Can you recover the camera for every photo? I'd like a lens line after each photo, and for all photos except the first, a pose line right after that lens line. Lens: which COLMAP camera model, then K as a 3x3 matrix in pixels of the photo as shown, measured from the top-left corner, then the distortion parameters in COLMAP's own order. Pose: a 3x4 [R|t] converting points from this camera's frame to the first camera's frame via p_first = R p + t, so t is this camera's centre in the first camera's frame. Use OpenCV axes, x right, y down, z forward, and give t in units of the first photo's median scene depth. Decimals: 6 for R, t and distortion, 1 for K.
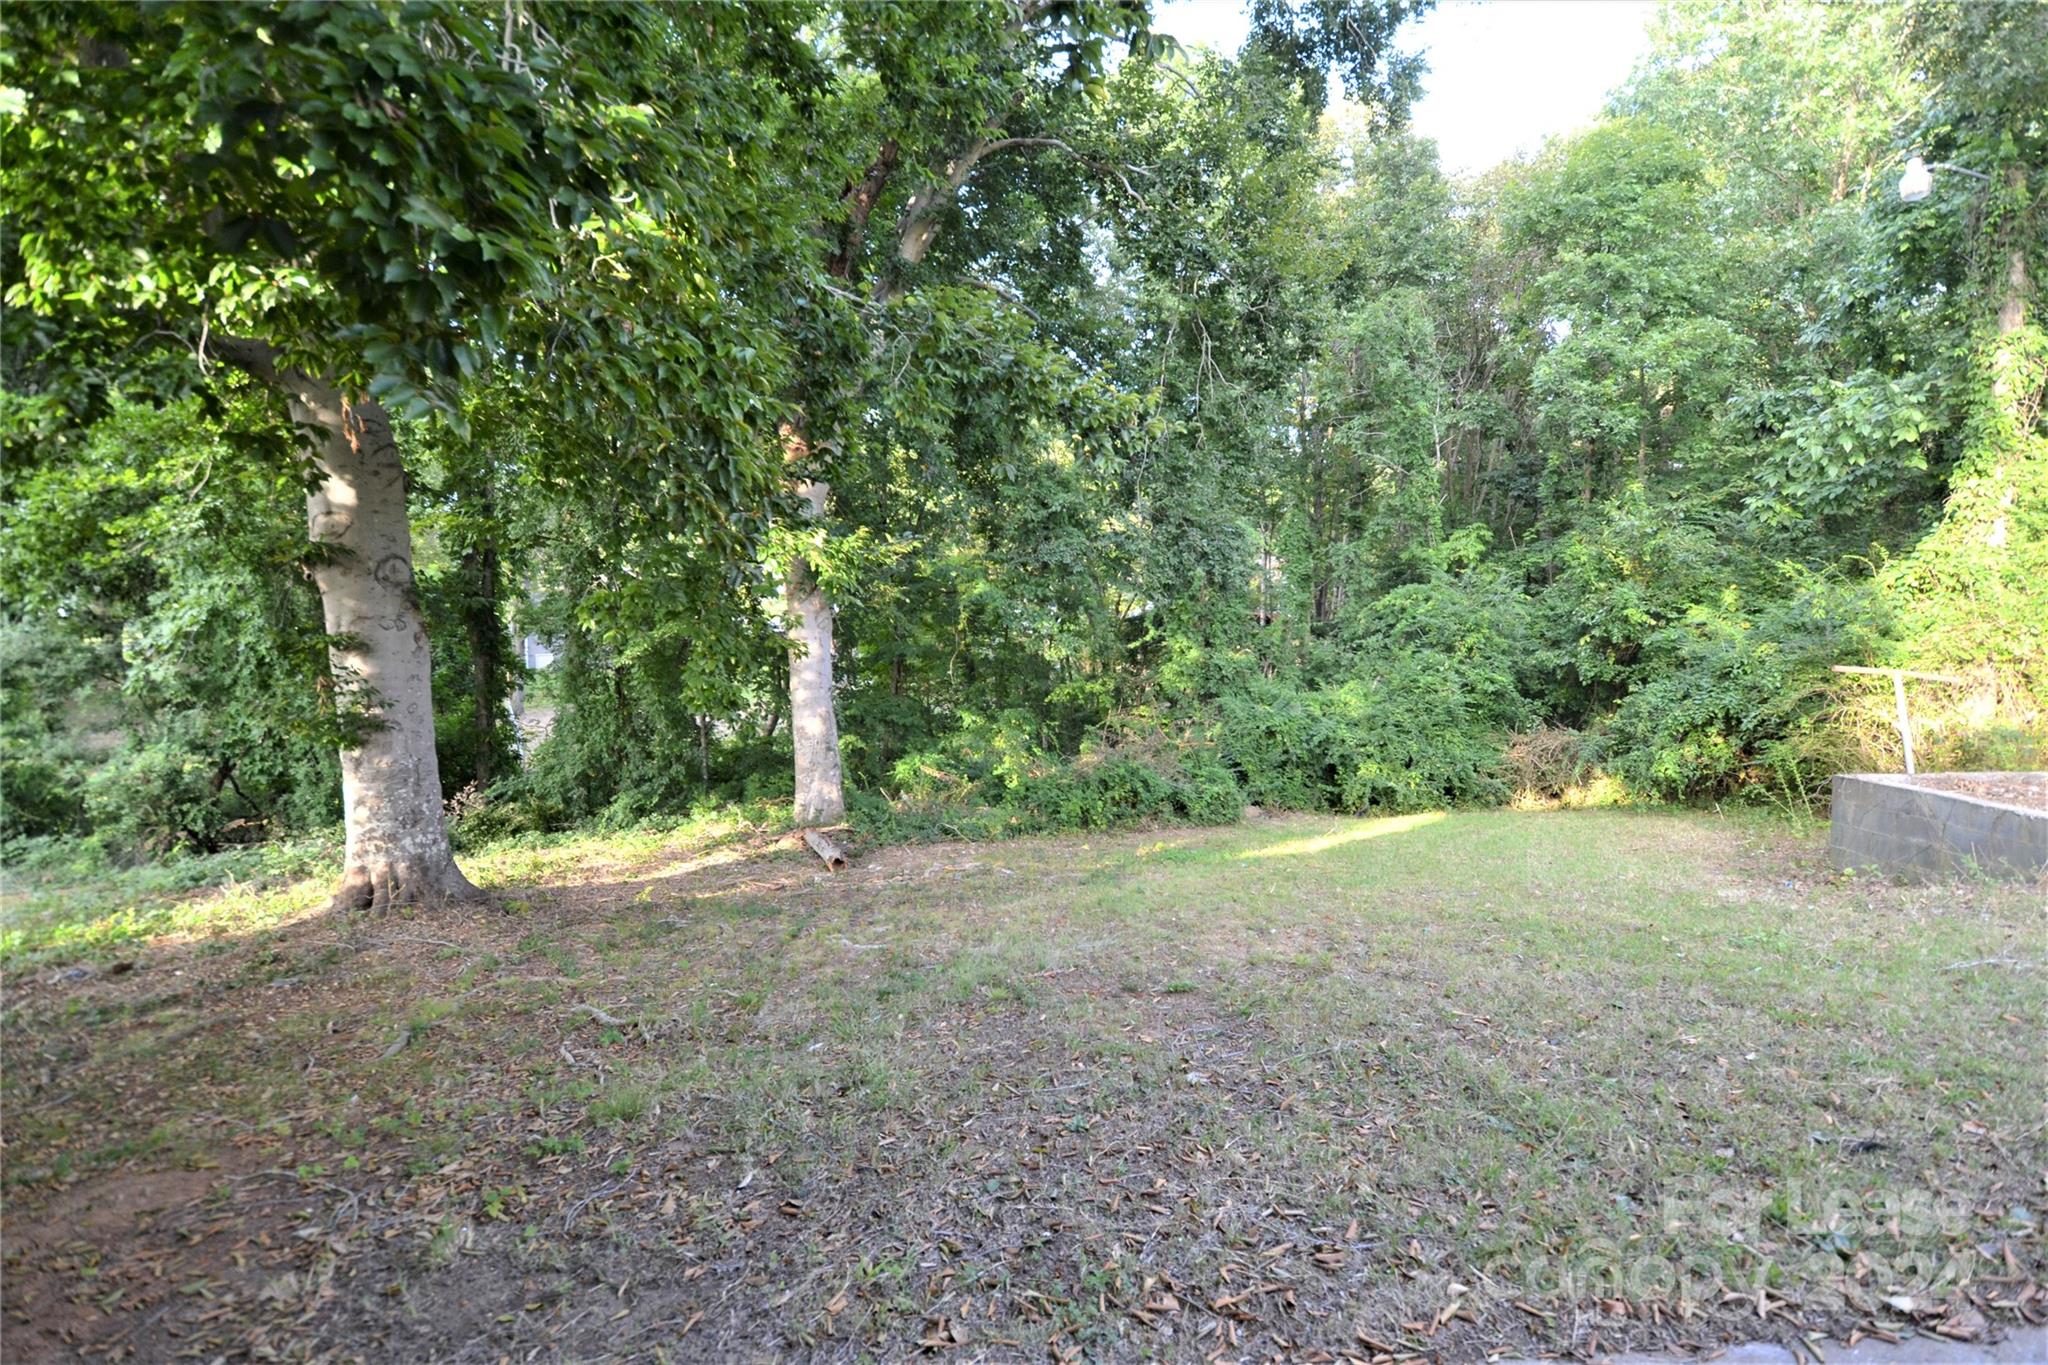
lens RADIAL K [[914.8, 0, 1025.4], [0, 914.8, 658.3], [0, 0, 1]] dist [0.030389, -0.033907]
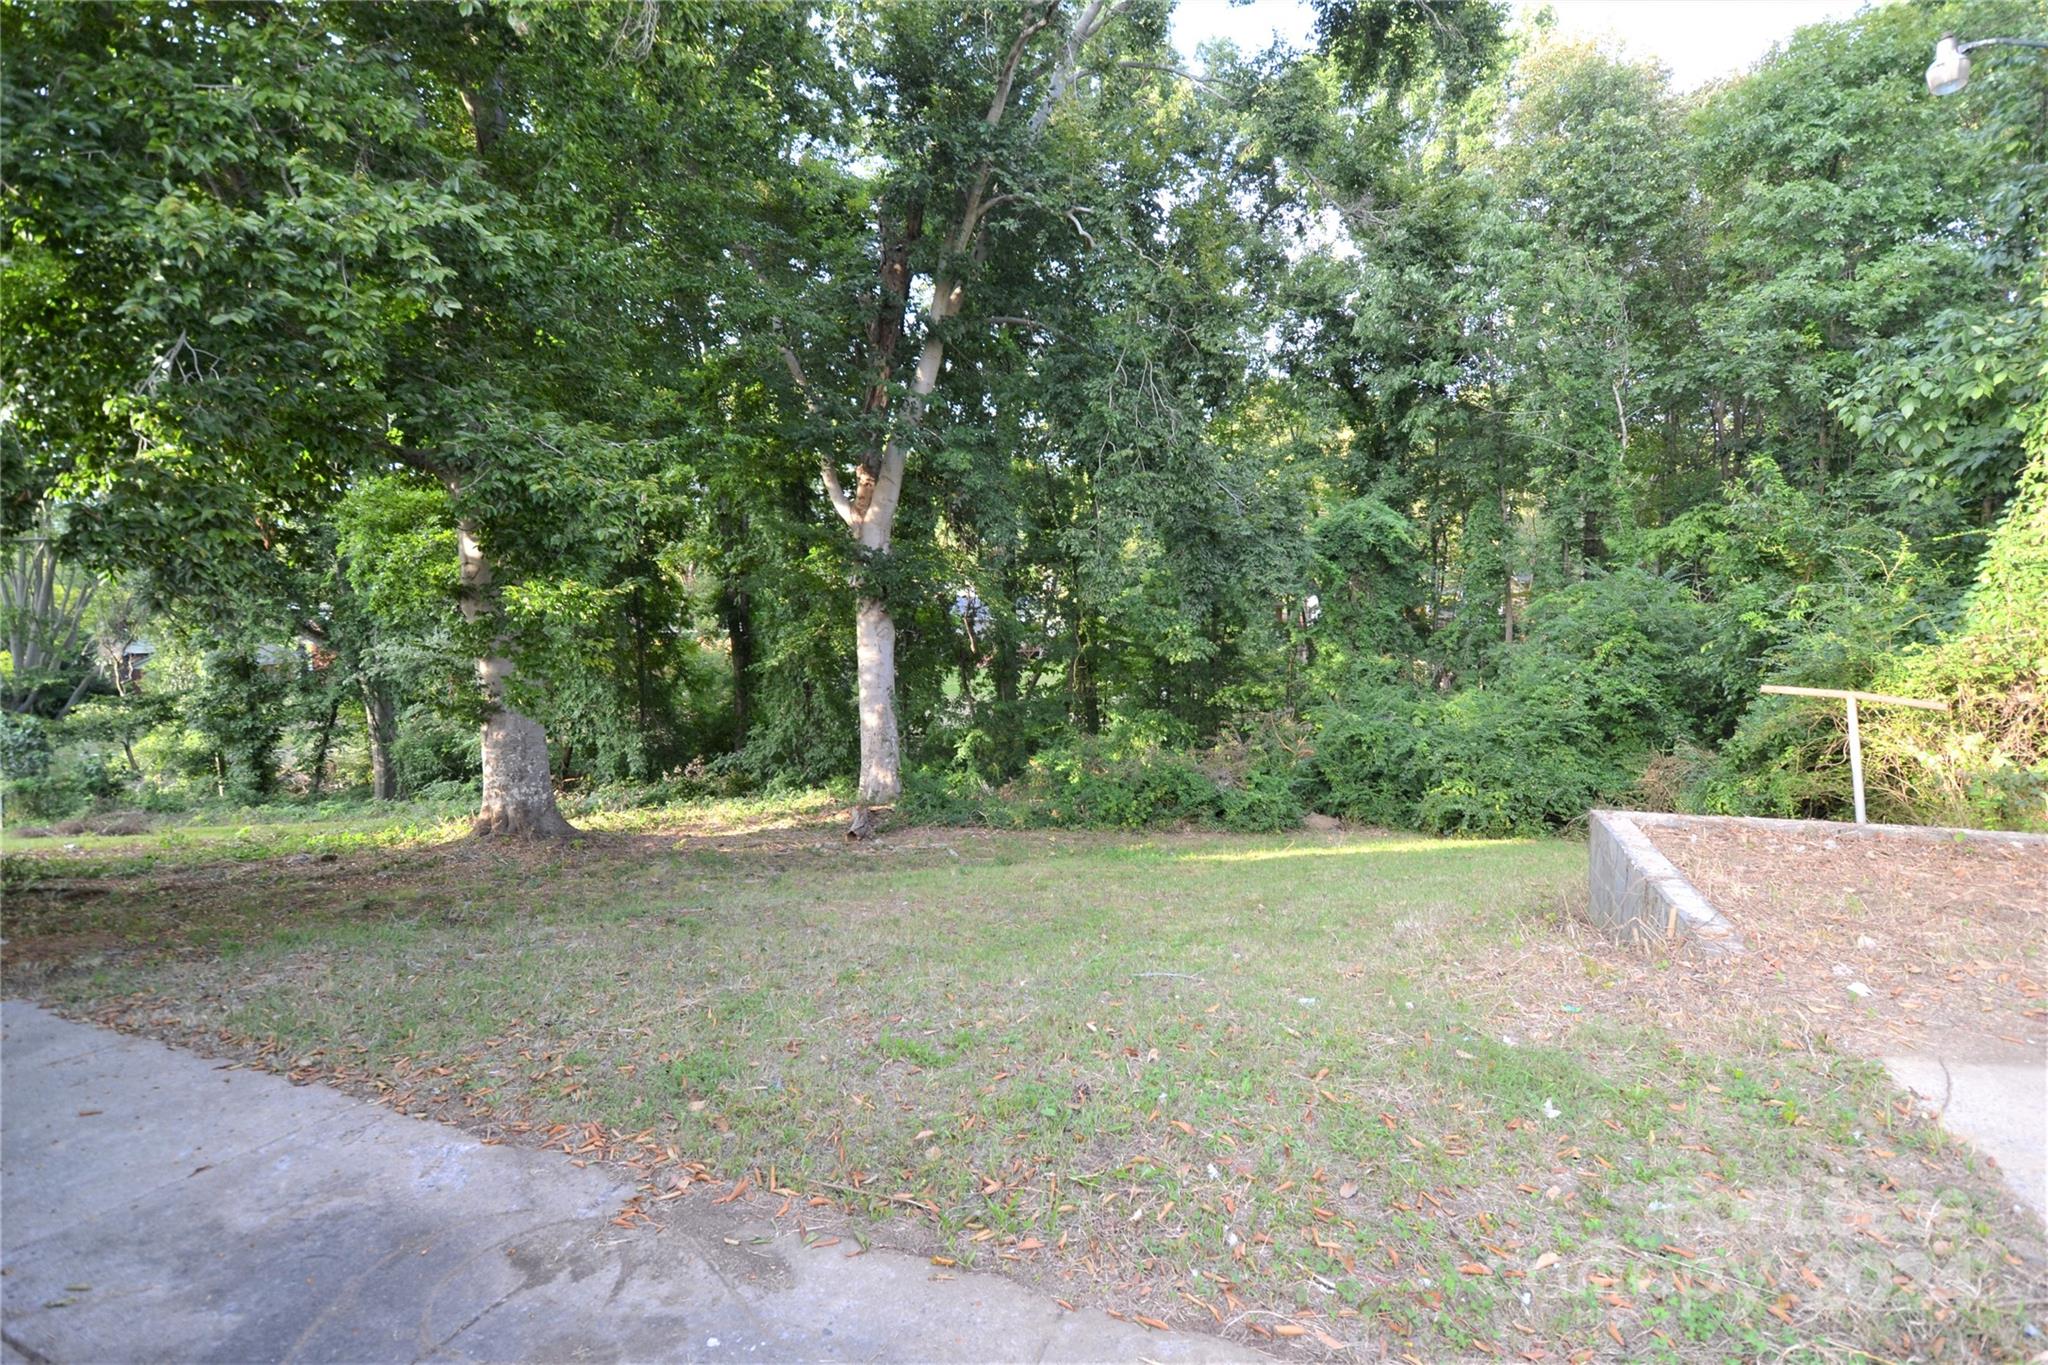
lens RADIAL K [[914.8, 0, 1025.4], [0, 914.8, 658.3], [0, 0, 1]] dist [0.030389, -0.033907]
pose [[0.925658, 0.005409, -0.378323, 0.395511], [-0.004269, 0.999983, 0.003852, -0.010820], [0.378337, -0.001951, 0.925666, -0.015054]]
